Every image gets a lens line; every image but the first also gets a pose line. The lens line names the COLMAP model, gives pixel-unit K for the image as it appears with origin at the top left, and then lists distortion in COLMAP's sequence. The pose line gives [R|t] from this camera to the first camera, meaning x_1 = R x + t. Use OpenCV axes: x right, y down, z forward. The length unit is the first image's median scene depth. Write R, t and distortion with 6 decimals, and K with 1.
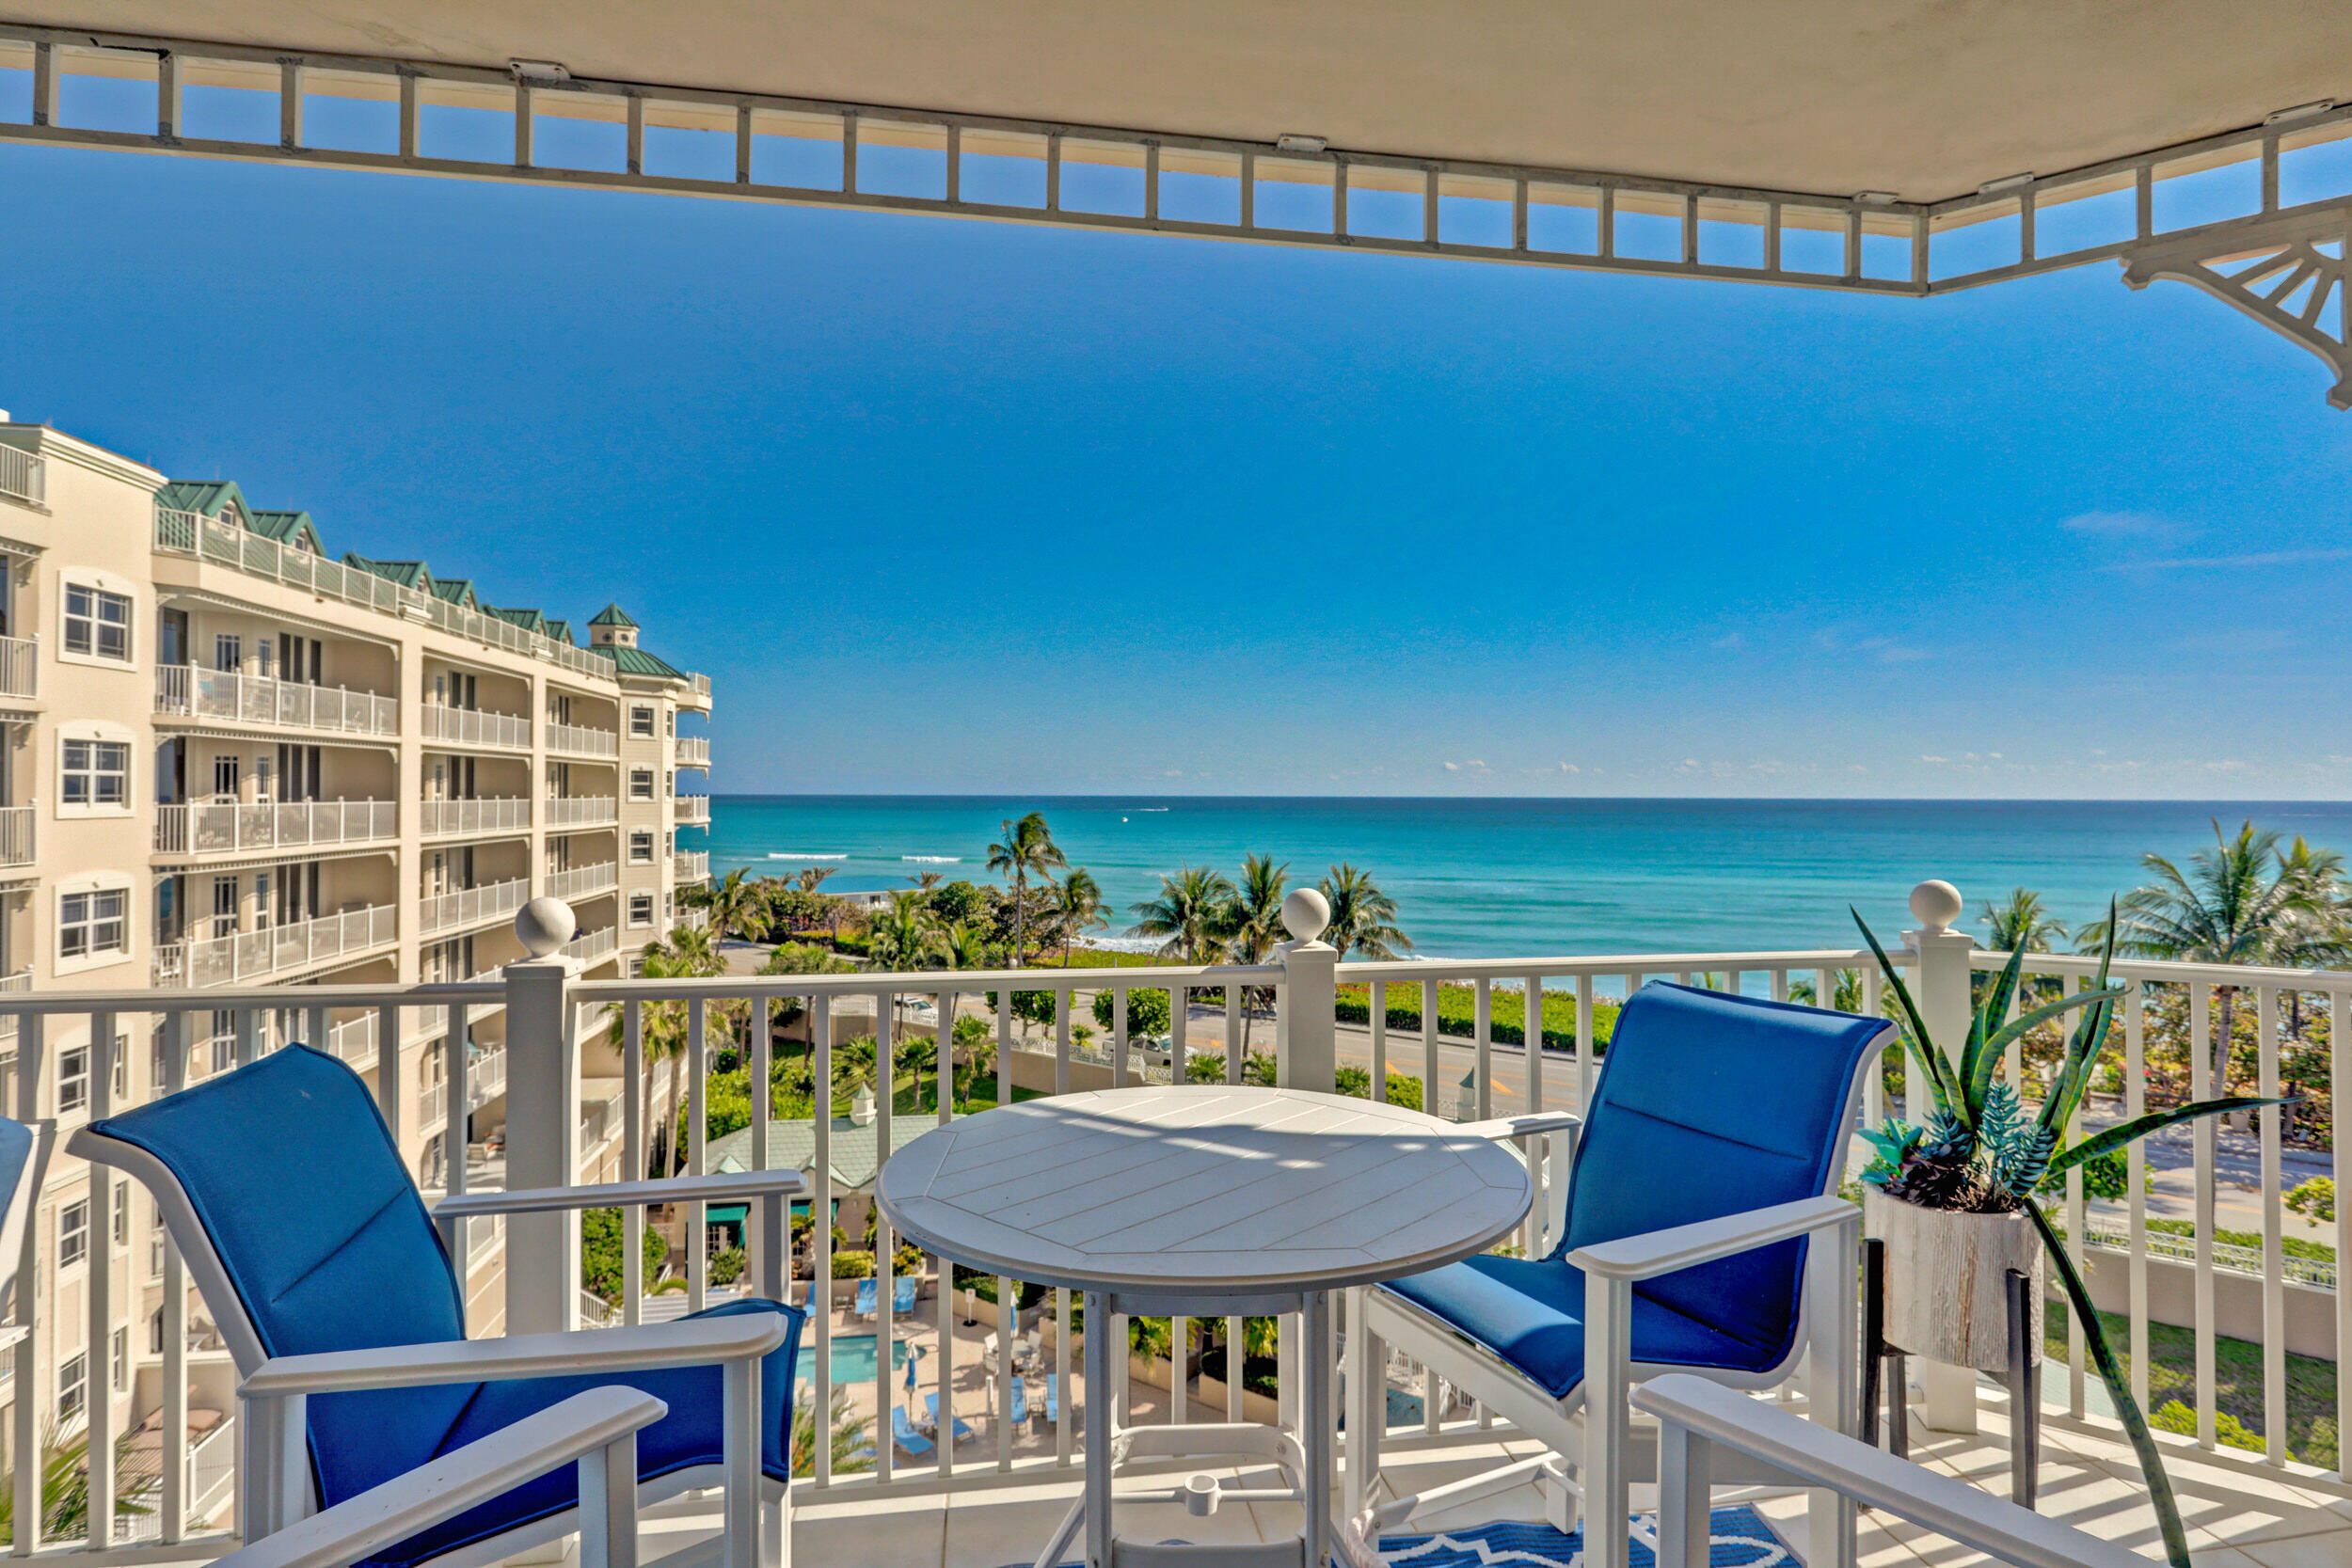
lens RADIAL K [[1207.3, 0, 1173.6], [0, 1207.3, 790.7], [0, 0, 1]] dist [-0.005653, 0.002734]
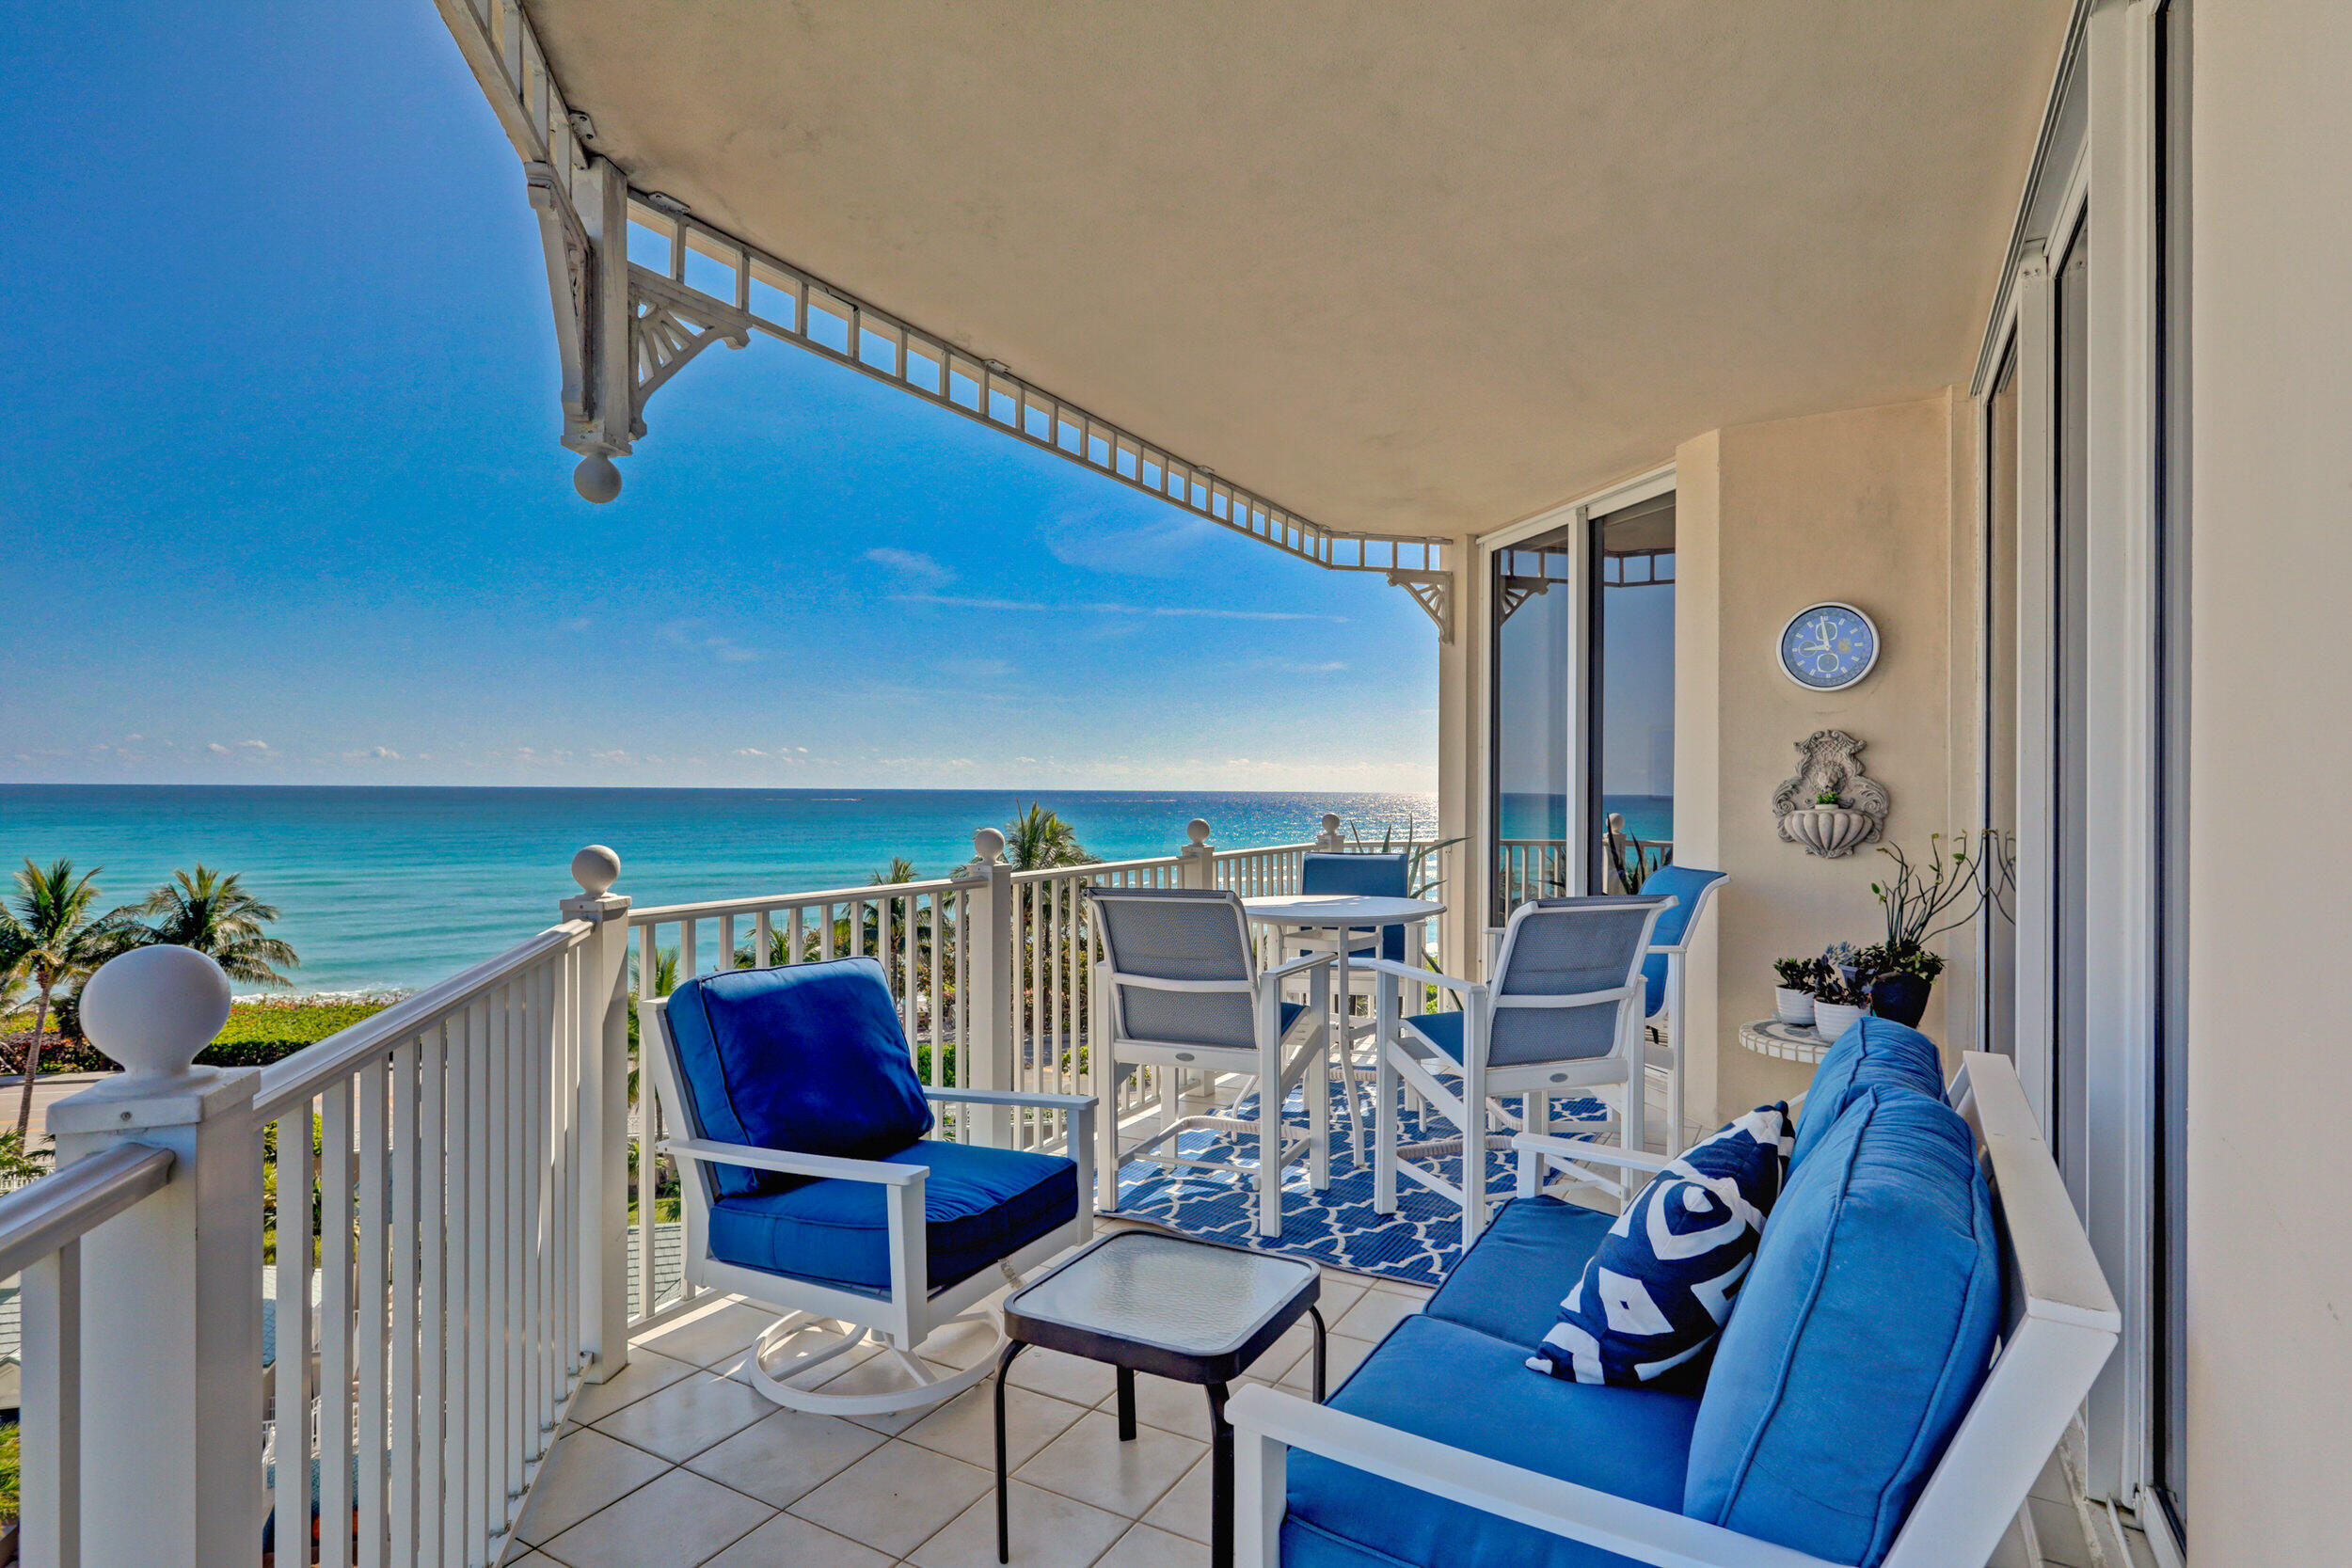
lens RADIAL K [[1207.3, 0, 1187.9], [0, 1207.3, 781.0], [0, 0, 1]] dist [-0.005653, 0.002734]
pose [[0.622721, 0.004591, 0.782431, -0.074255], [-0.006203, 0.999980, -0.000931, 0.000704], [-0.782420, -0.004274, 0.622737, -0.014297]]
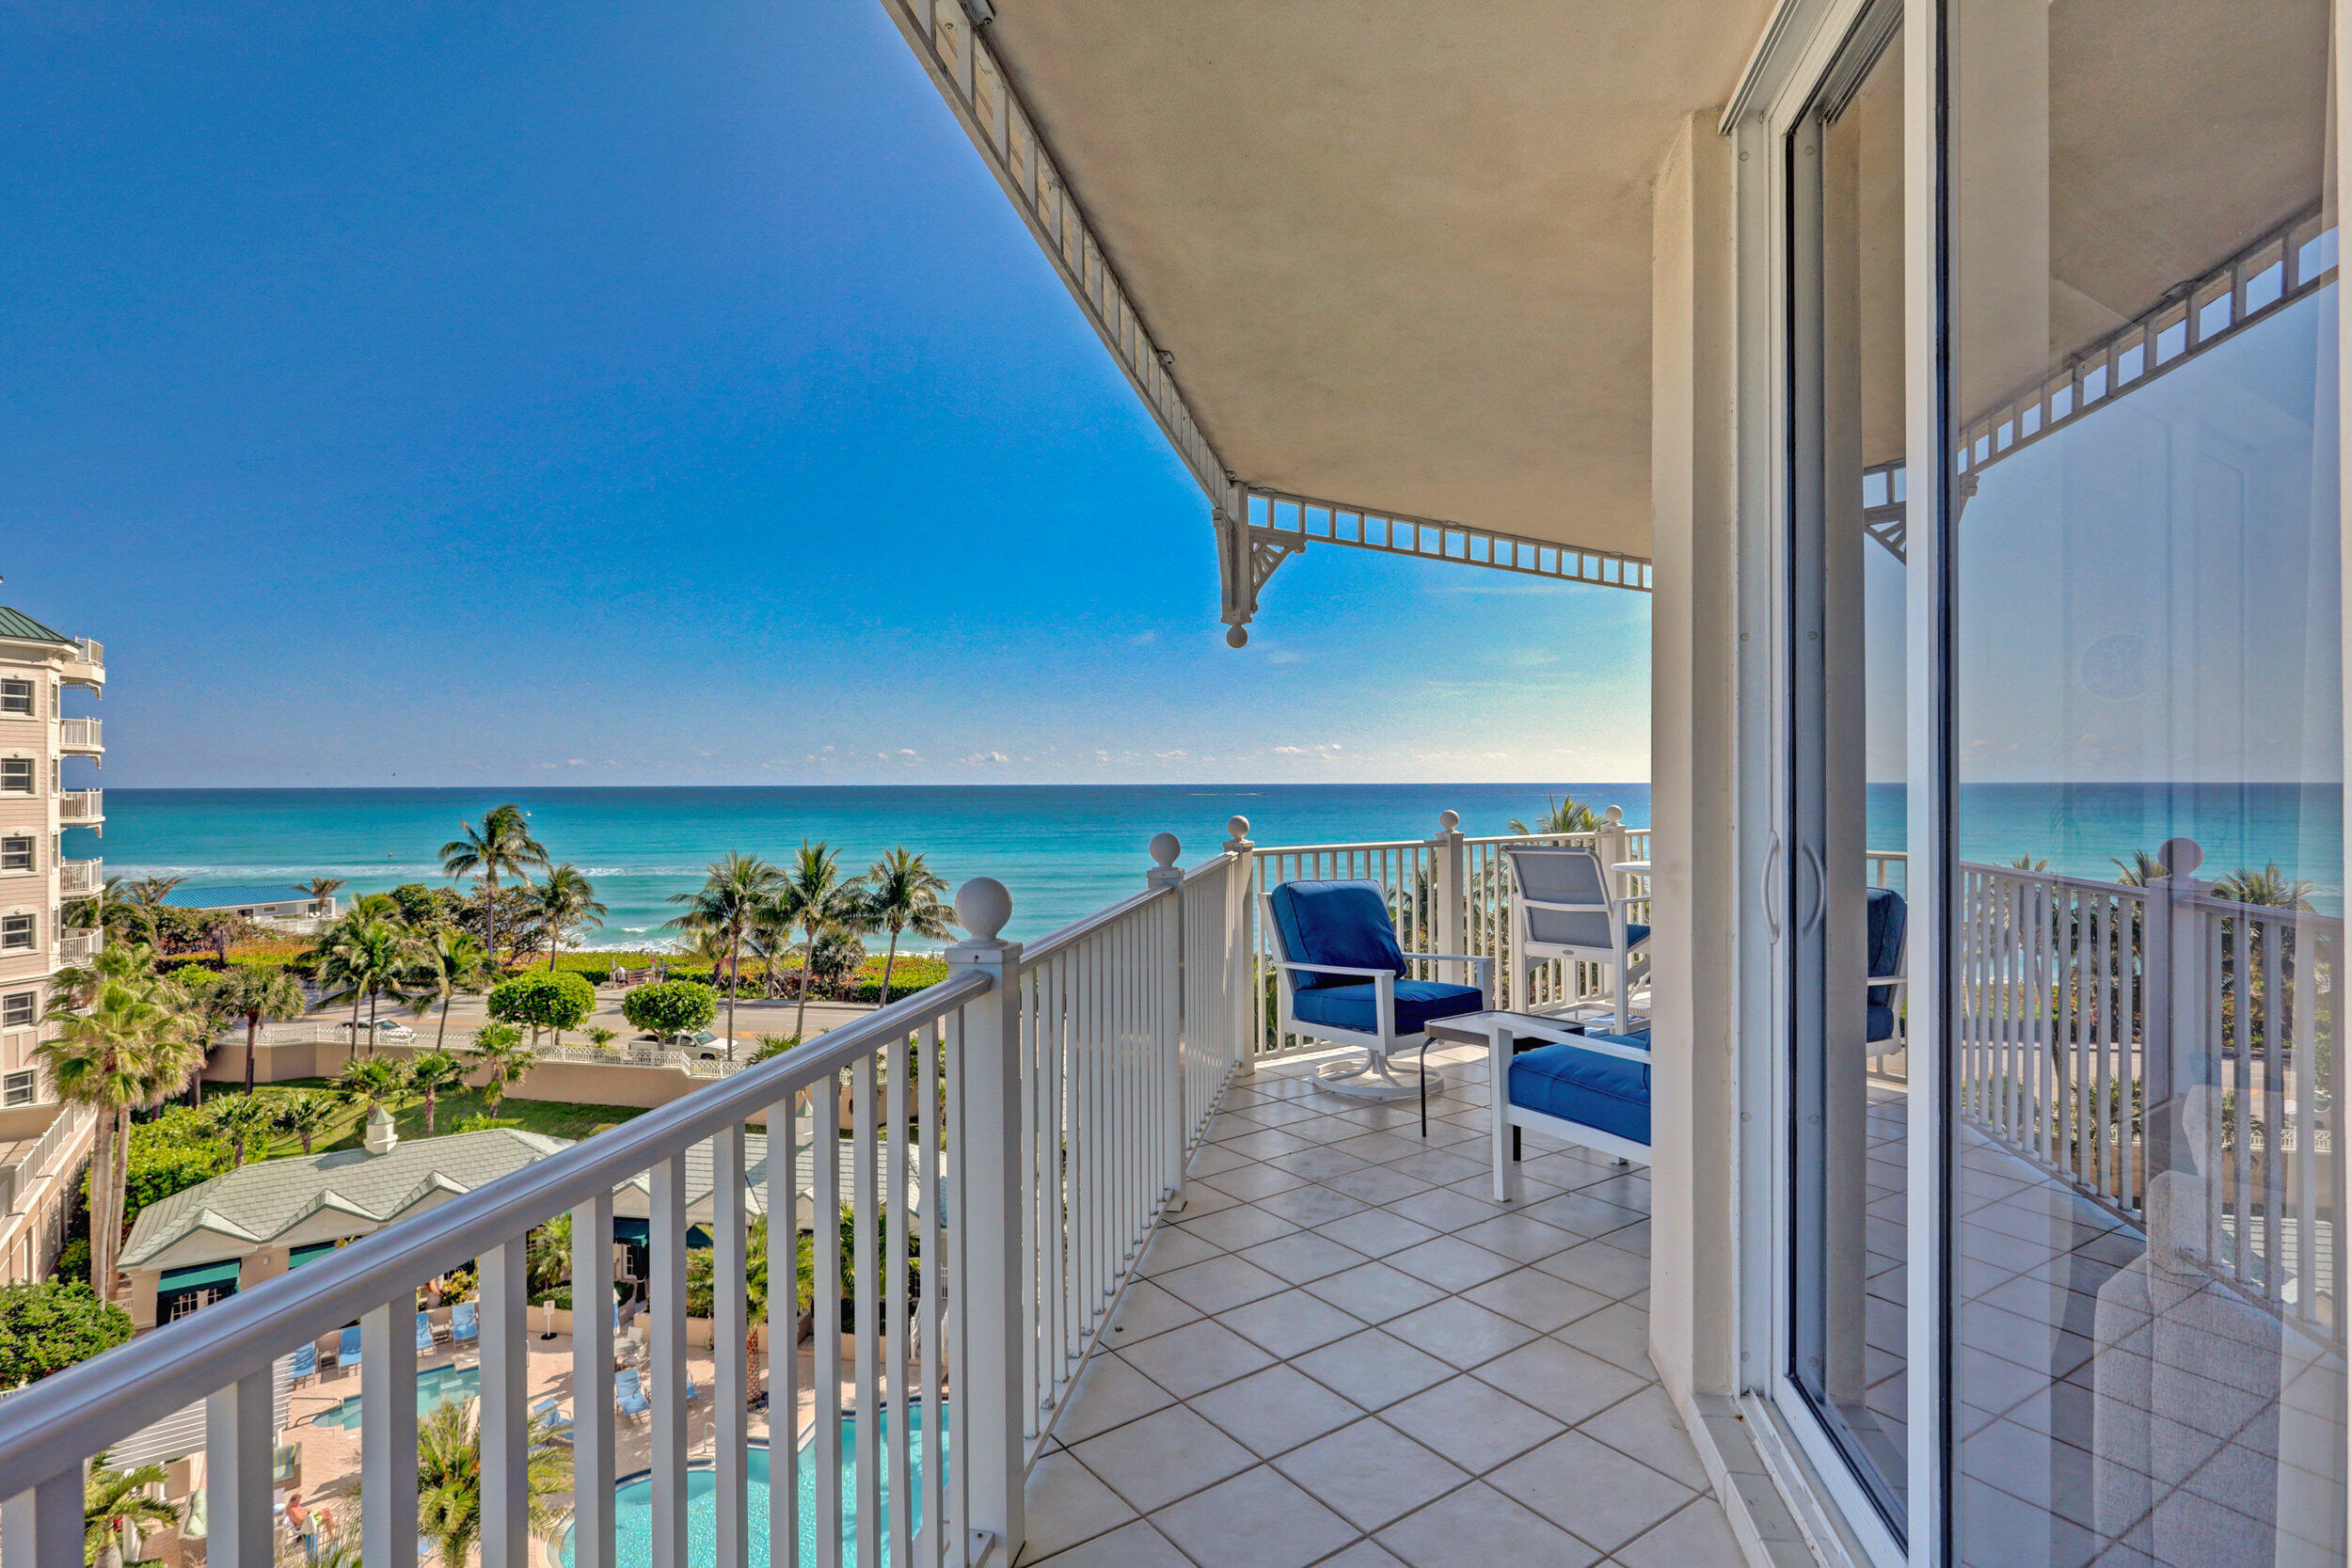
lens RADIAL K [[1207.3, 0, 1167.1], [0, 1207.3, 799.4], [0, 0, 1]] dist [-0.005653, 0.002734]
pose [[0.902315, -0.013405, 0.430869, -0.098714], [0.006012, 0.999810, 0.018517, 0.000175], [-0.431036, -0.014118, 0.902224, -0.051859]]
